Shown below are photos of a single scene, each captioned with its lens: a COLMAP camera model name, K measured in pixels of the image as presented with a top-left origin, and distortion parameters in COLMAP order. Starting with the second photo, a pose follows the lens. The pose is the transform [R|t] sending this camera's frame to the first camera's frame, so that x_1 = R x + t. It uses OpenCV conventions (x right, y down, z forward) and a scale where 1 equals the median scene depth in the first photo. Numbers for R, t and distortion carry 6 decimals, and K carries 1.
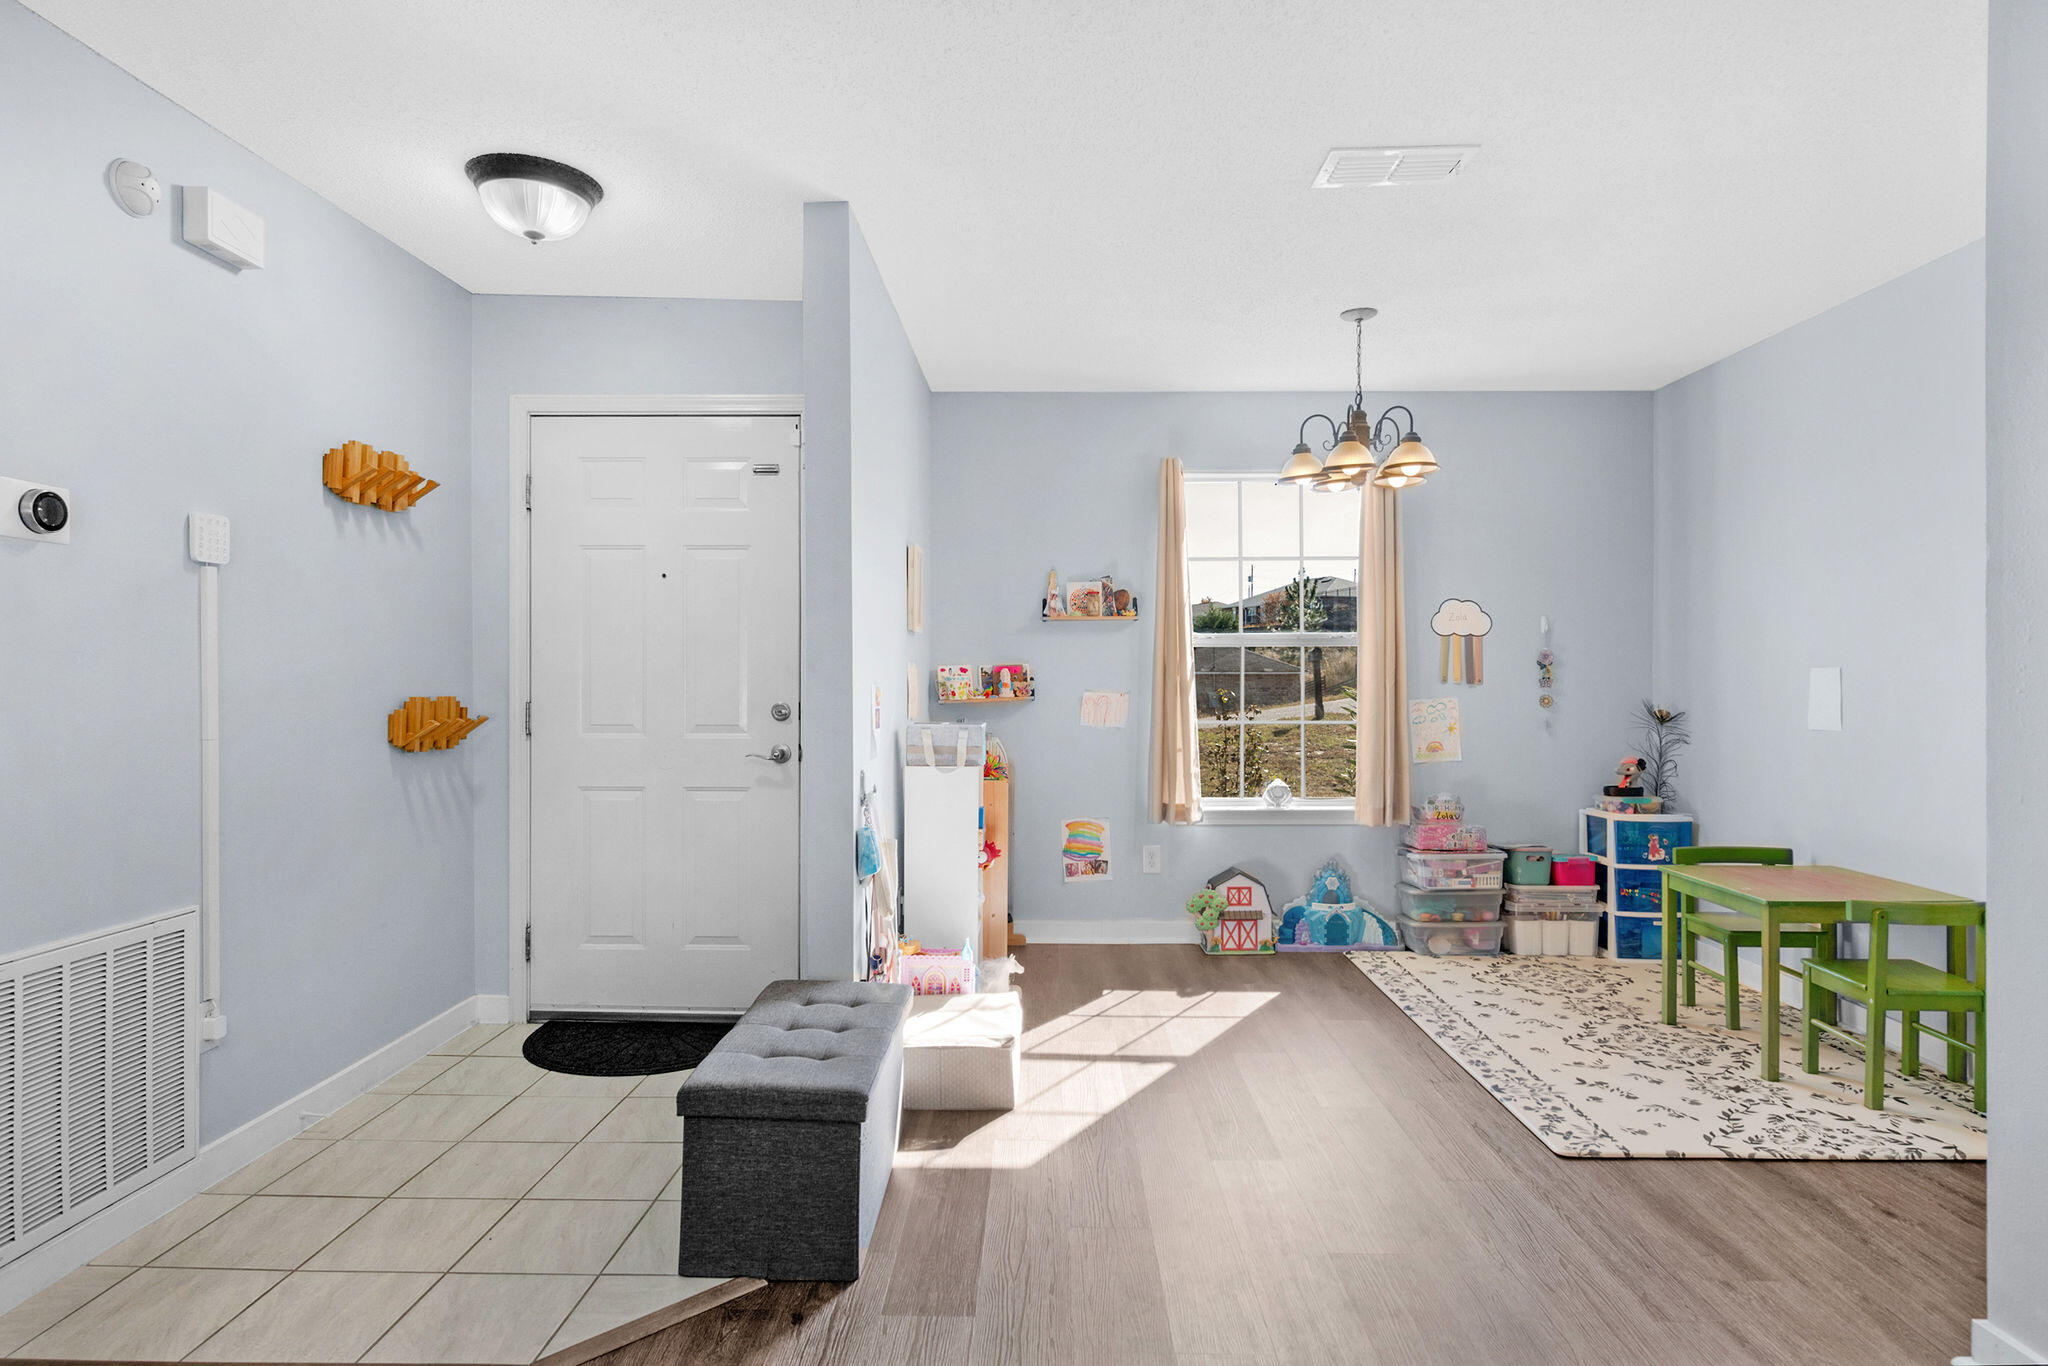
lens RADIAL K [[1114.8, 0, 1024.0], [0, 1114.8, 683.0], [0, 0, 1]] dist [-0.001403, 0.000060]
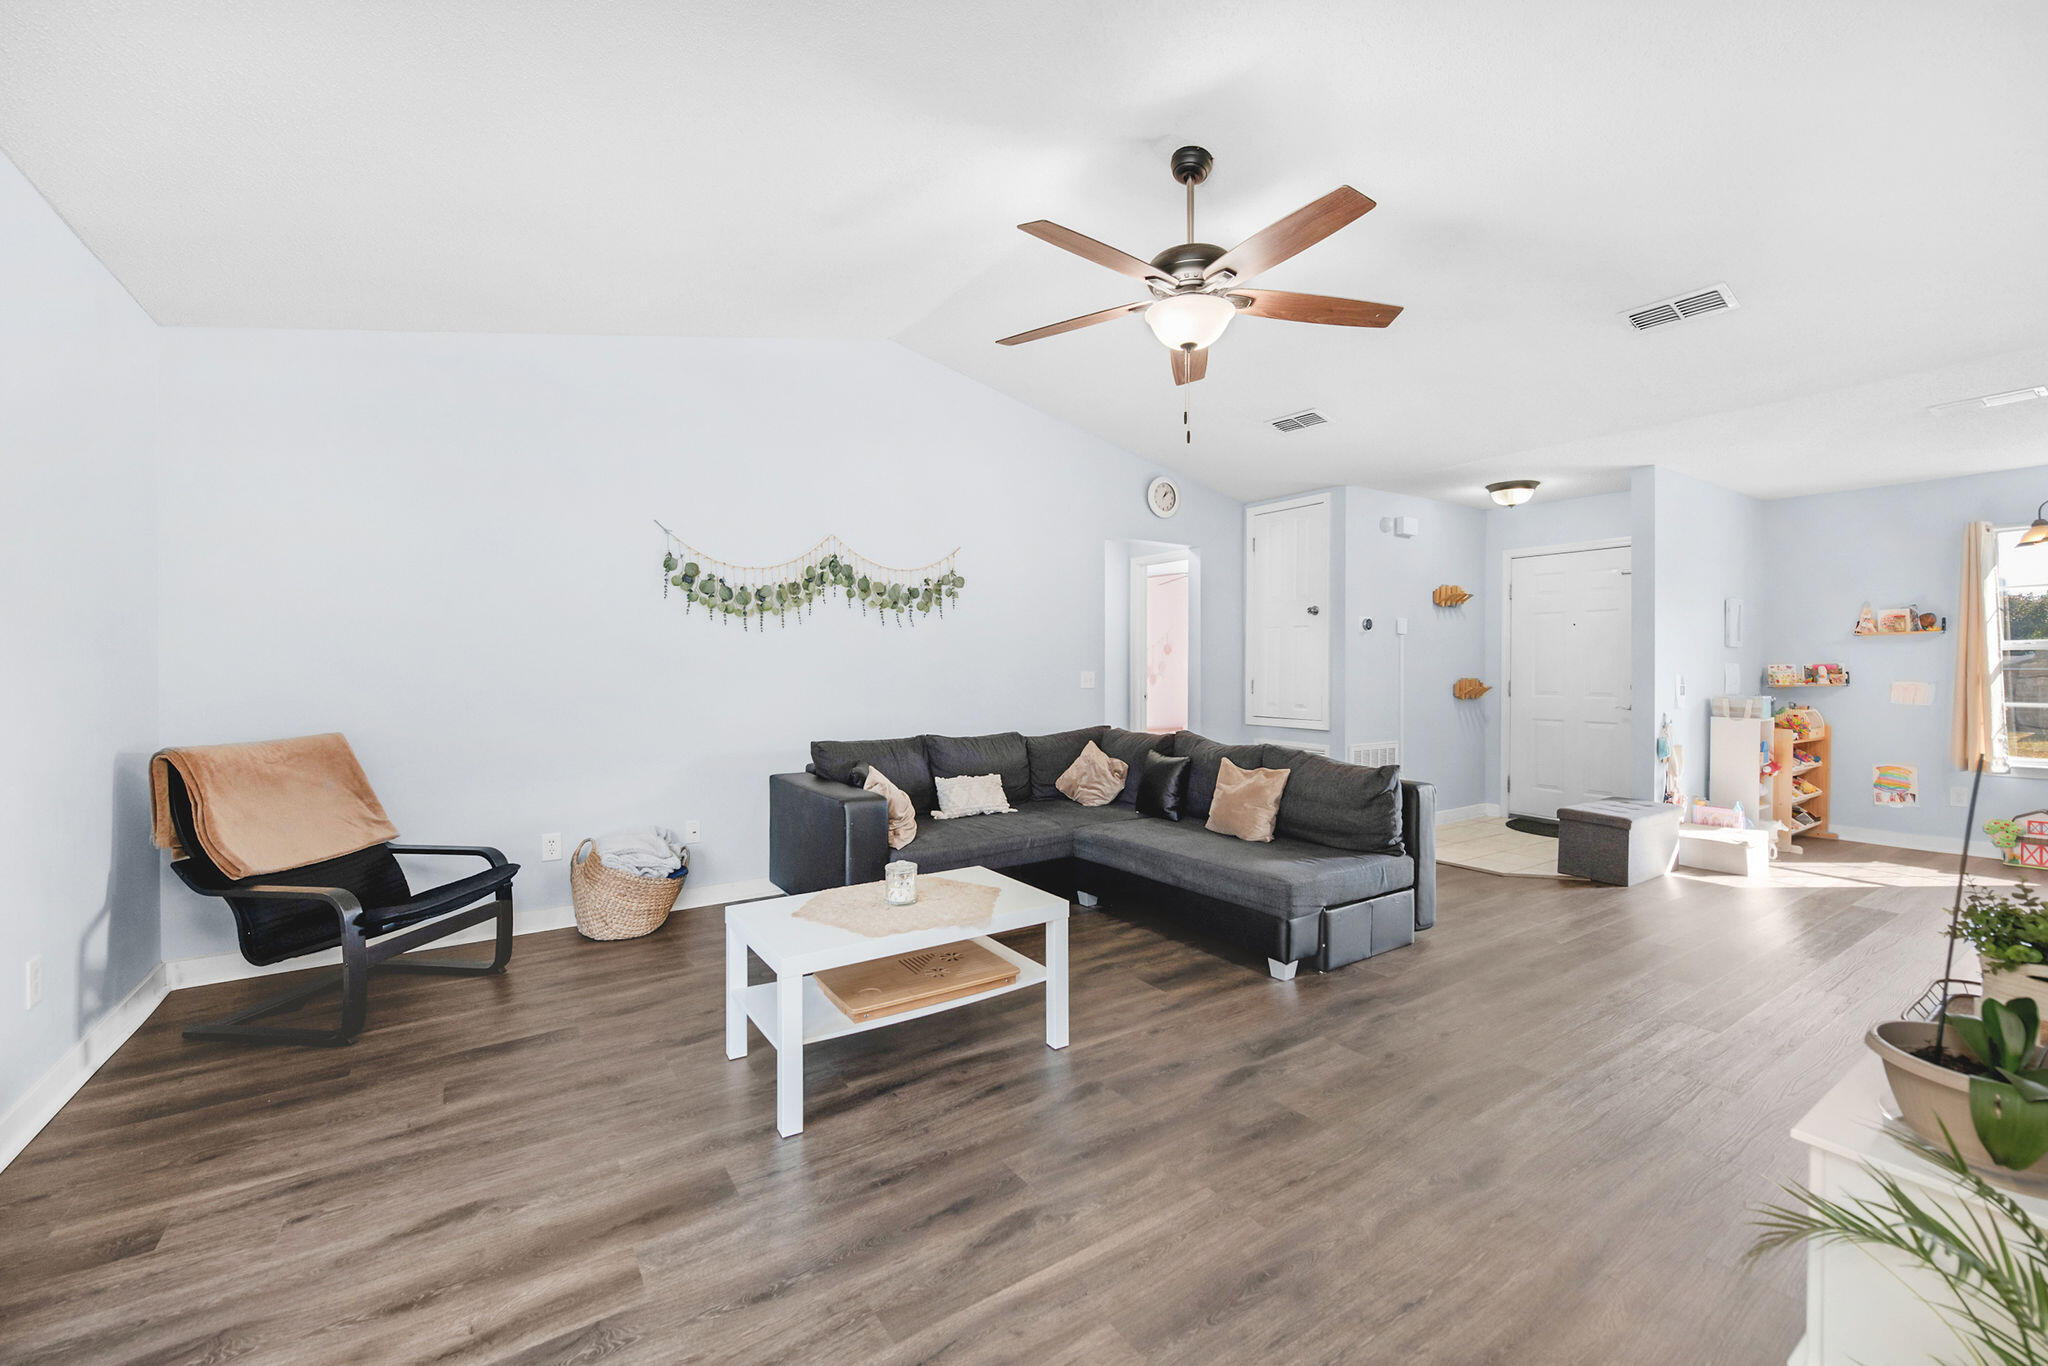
lens RADIAL K [[823.0, 0, 1051.7], [0, 823.0, 674.6], [0, 0, 1]] dist [0.007327, -0.000228]
pose [[0.591504, 0.005787, -0.806281, 0.342337], [-0.007444, 0.999971, 0.001717, 0.006445], [0.806268, 0.004986, 0.591530, -0.715701]]
